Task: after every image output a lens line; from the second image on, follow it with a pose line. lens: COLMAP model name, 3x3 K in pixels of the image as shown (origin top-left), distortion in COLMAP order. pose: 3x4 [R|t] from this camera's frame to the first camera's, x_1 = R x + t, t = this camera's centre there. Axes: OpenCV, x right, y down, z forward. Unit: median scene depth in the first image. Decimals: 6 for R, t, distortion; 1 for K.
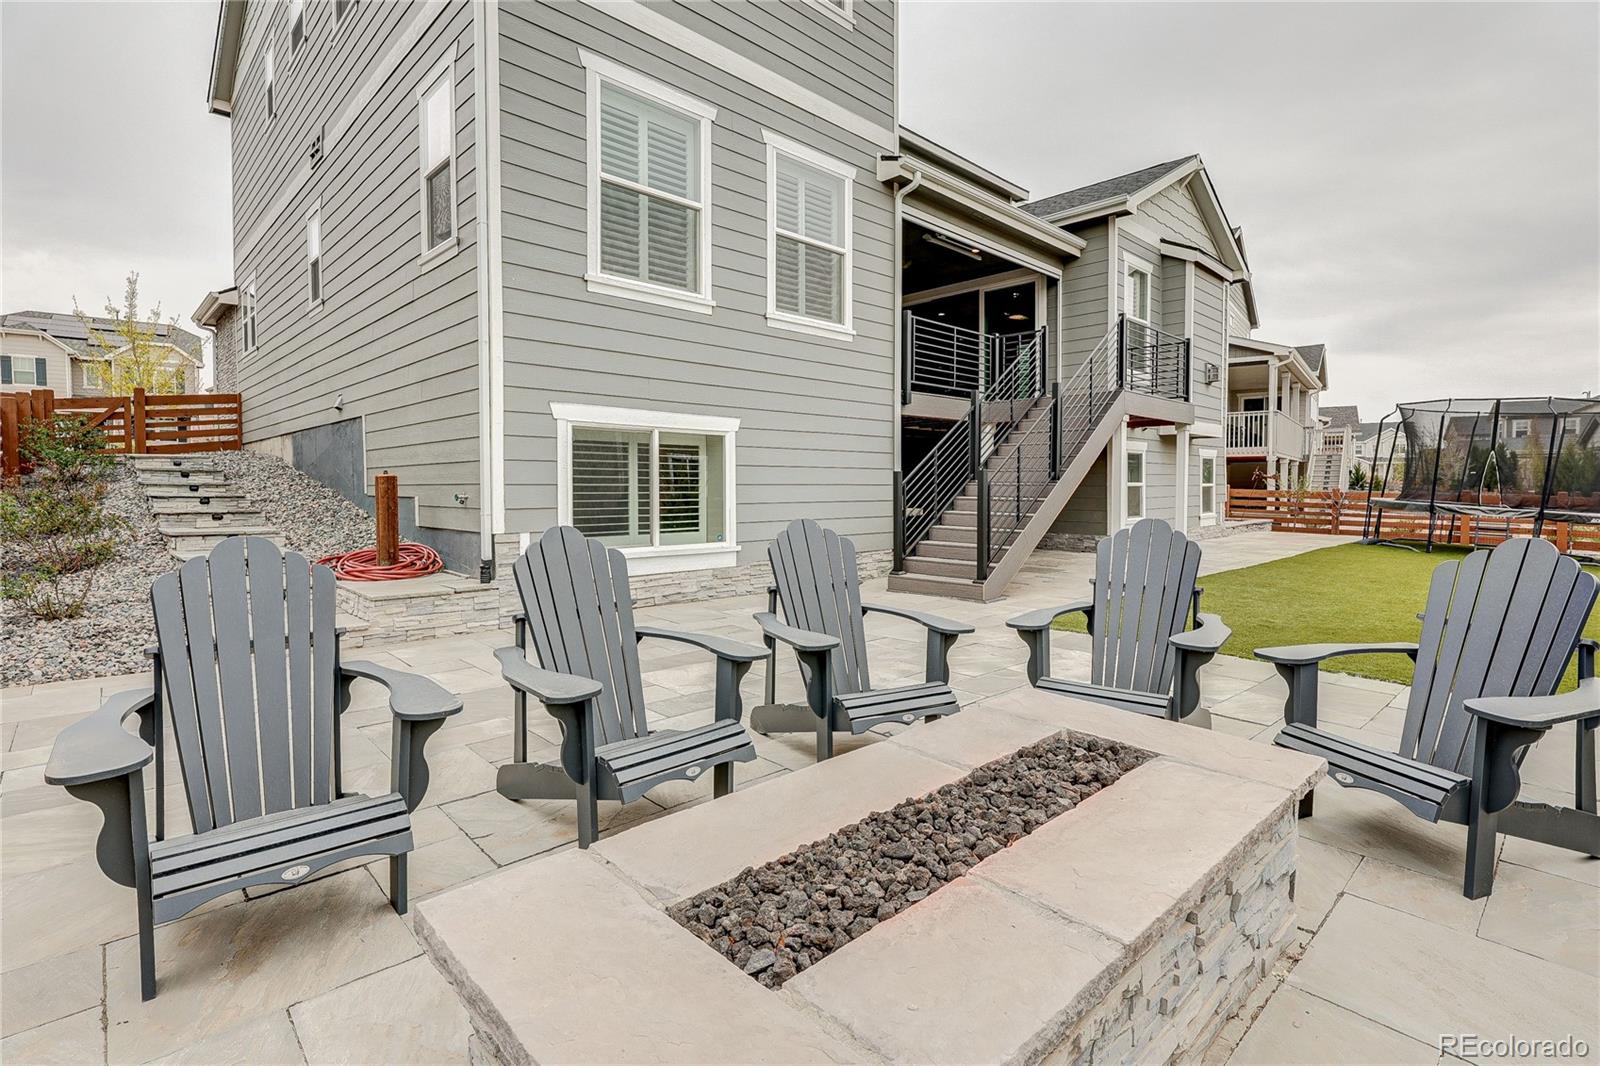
lens RADIAL K [[754.9, 0, 808.3], [0, 754.9, 504.9], [0, 0, 1]] dist [-0.003838, -0.000617]
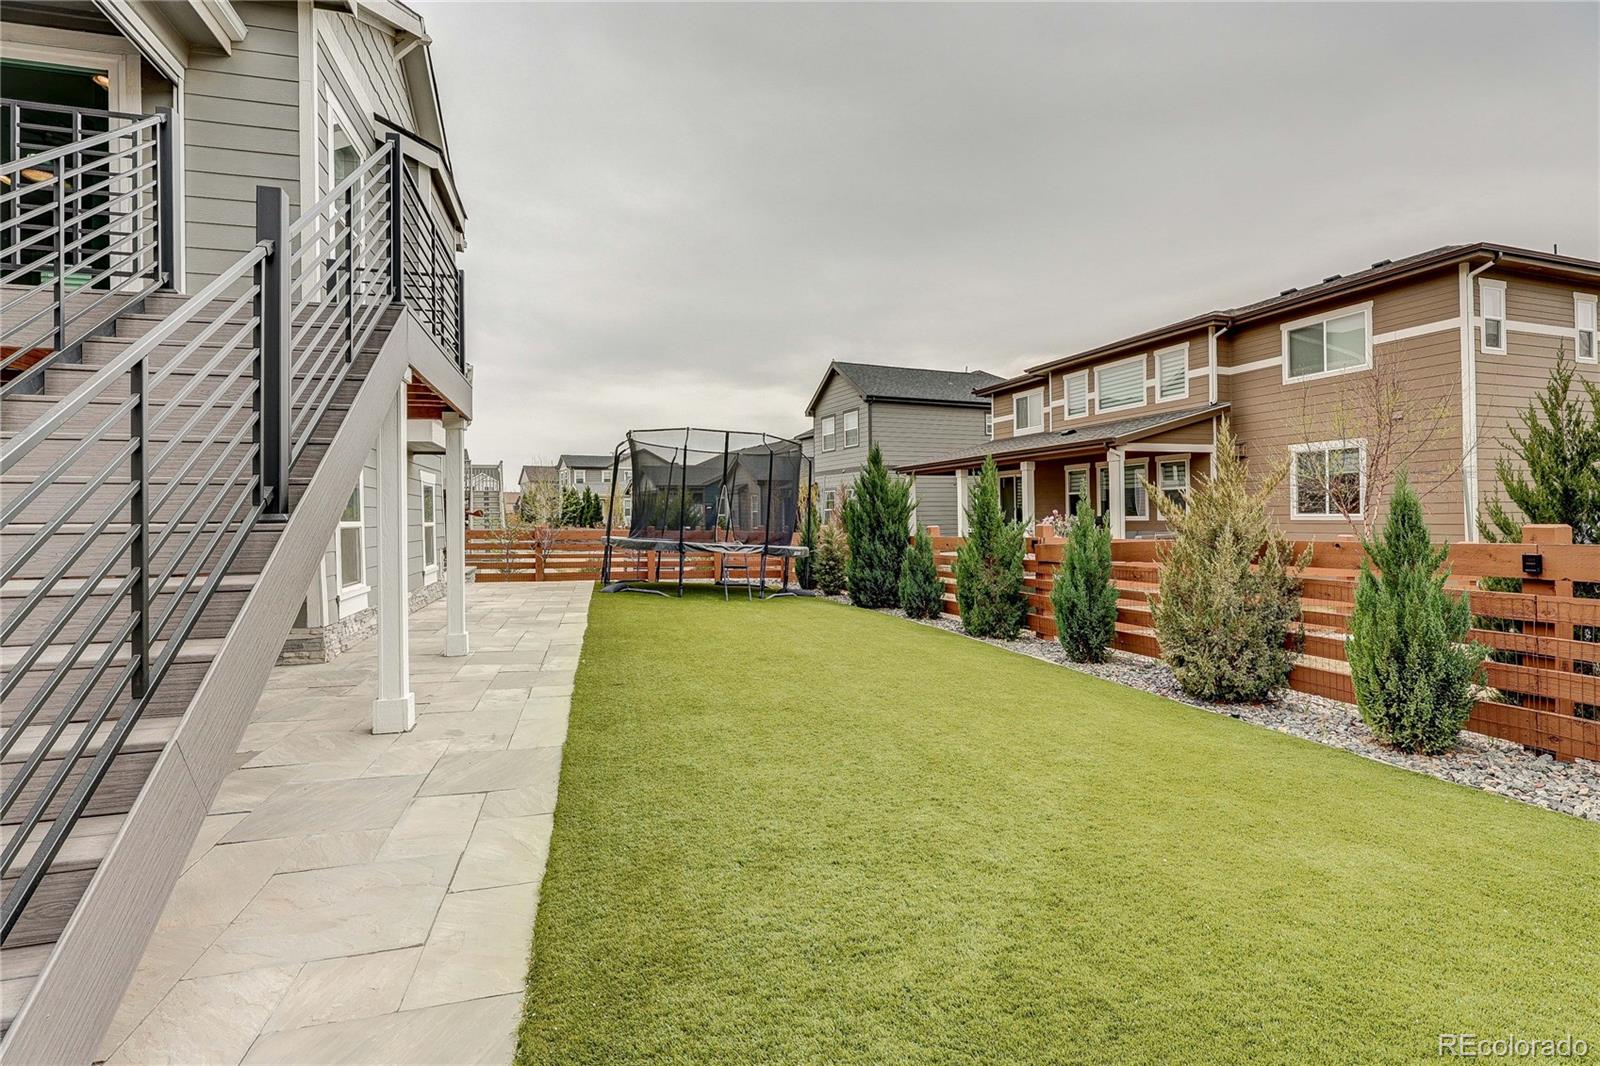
lens RADIAL K [[754.9, 0, 805.9], [0, 754.9, 521.0], [0, 0, 1]] dist [-0.003838, -0.000617]
pose [[0.479131, -0.006902, 0.877716, 0.112155], [0.033692, 0.999377, -0.010533, -0.013559], [-0.877097, 0.034619, 0.479065, 0.451650]]
